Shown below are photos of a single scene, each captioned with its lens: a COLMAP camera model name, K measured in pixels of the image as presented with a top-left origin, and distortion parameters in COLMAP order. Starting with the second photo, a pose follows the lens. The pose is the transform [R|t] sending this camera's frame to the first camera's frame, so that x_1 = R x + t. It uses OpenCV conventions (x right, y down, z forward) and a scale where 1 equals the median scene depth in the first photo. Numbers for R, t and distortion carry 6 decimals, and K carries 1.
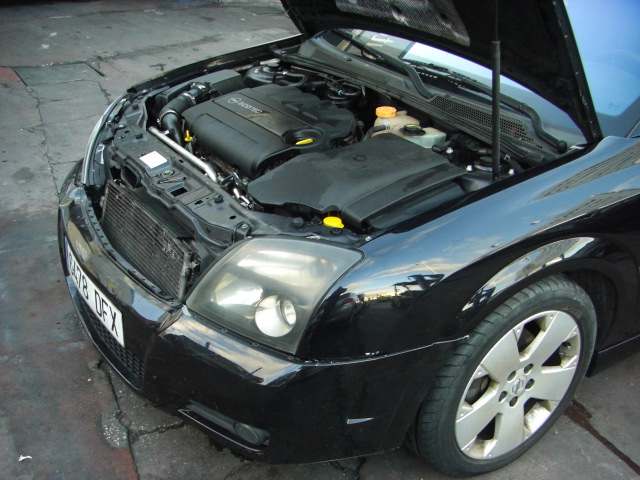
lens RADIAL K [[715.0, 0, 302.9], [0, 715.0, 299.4], [0, 0, 1]] dist [-0.189883, 0.095340]
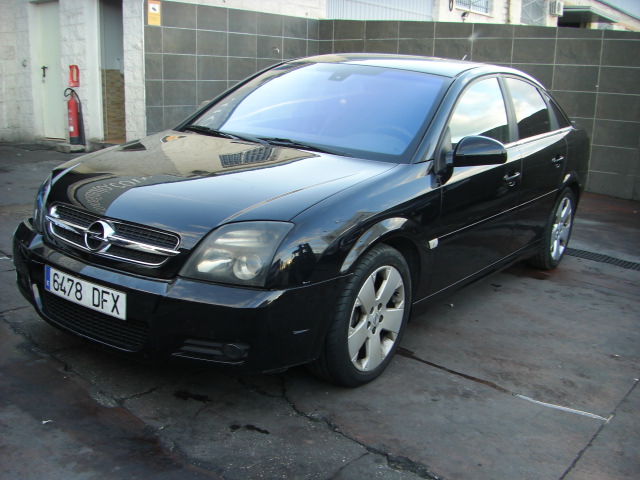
lens RADIAL K [[715.0, 0, 302.9], [0, 715.0, 299.4], [0, 0, 1]] dist [-0.189883, 0.095340]
pose [[0.922148, -0.100674, 0.373507, -0.444272], [0.172667, 0.971140, -0.164537, 0.318349], [-0.346163, 0.216220, 0.912918, -0.429100]]
